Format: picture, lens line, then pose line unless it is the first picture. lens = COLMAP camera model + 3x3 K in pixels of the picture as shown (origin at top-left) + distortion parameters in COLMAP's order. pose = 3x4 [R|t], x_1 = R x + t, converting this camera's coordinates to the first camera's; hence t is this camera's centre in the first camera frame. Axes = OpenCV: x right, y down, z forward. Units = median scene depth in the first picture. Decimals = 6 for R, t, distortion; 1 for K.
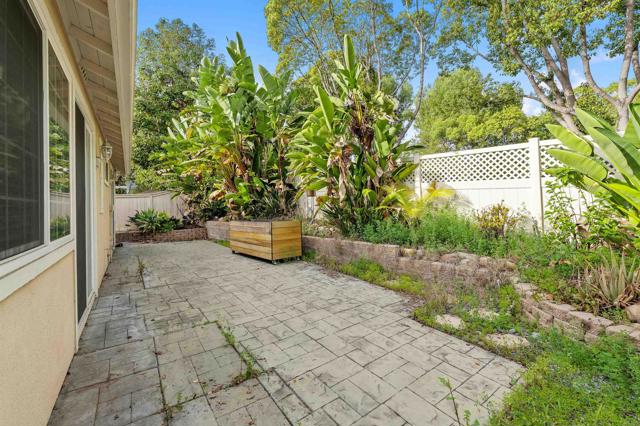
lens RADIAL K [[266.3, 0, 320.3], [0, 266.3, 191.2], [0, 0, 1]] dist [0.001210, -0.000004]
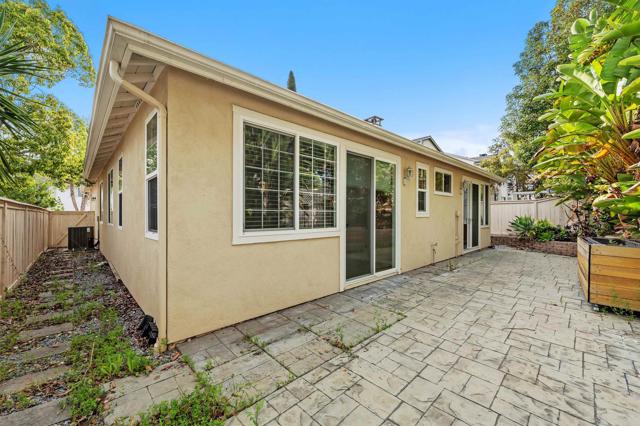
lens RADIAL K [[256.4, 0, 326.7], [0, 256.4, 213.9], [0, 0, 1]] dist [0.000760, 0.000054]
pose [[0.159831, 0.039876, -0.986339, 0.647183], [0.031329, 0.998476, 0.045443, -0.019043], [0.986647, -0.038164, 0.158338, 0.509523]]
